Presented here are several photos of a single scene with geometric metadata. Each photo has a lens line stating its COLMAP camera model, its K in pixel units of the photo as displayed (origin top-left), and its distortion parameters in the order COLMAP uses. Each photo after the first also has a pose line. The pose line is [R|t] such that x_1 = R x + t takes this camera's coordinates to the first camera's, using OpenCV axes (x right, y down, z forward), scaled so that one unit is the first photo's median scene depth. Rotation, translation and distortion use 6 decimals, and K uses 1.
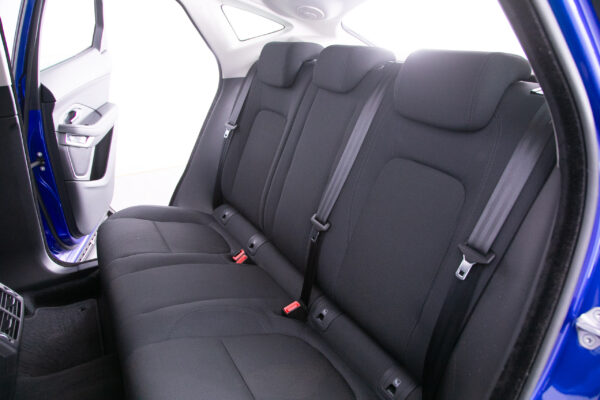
lens RADIAL K [[407.6, 0, 300.0], [0, 407.6, 200.0], [0, 0, 1]] dist [-0.097257, 0.002515]
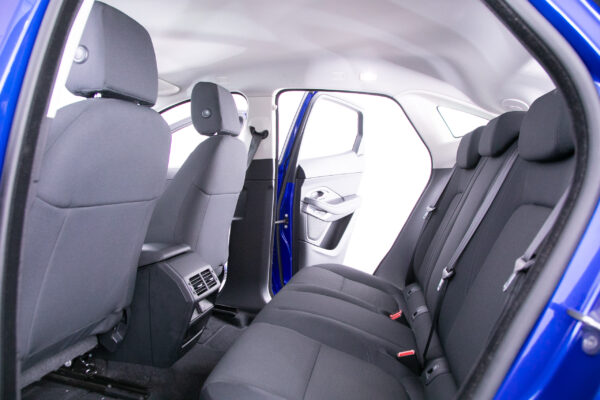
lens RADIAL K [[407.6, 0, 300.0], [0, 407.6, 200.0], [0, 0, 1]] dist [-0.097257, 0.002515]
pose [[0.751412, 0.056078, -0.657447, 0.272105], [-0.278050, 0.930508, -0.238420, 0.148681], [0.598389, 0.361954, 0.714787, 0.015219]]
